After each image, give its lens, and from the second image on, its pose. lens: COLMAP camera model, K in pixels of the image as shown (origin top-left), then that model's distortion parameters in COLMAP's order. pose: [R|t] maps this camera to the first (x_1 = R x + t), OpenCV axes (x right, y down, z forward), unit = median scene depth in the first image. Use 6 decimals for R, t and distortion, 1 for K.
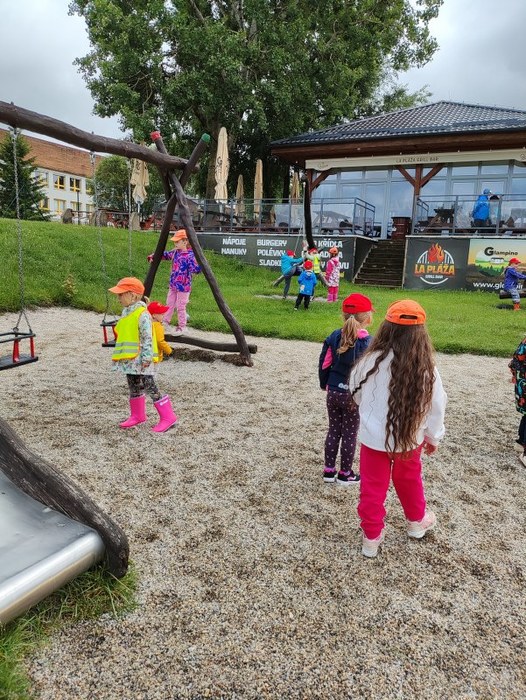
lens RADIAL K [[512.4, 0, 272.3], [0, 512.4, 347.2], [0, 0, 1]] dist [0.092419, -0.096783]
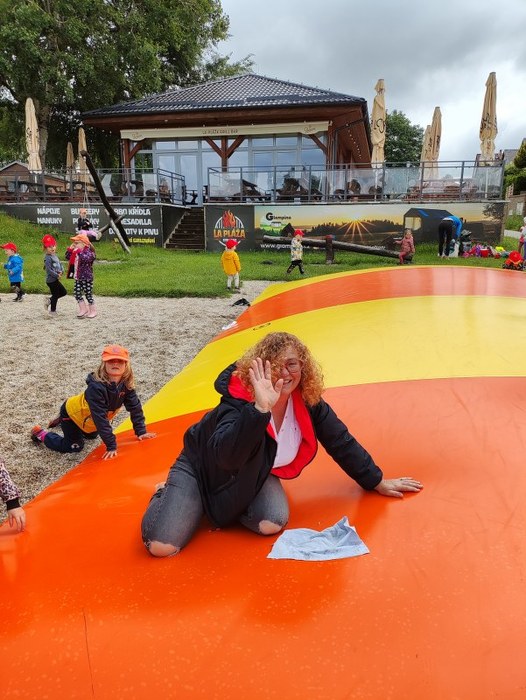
lens RADIAL K [[510.6, 0, 250.3], [0, 510.6, 369.9], [0, 0, 1]] dist [0.062517, -0.055456]
pose [[0.982815, -0.077877, 0.167360, 0.128289], [0.060391, 0.992407, 0.107152, 0.028660], [-0.174434, -0.095204, 0.980056, -0.140819]]
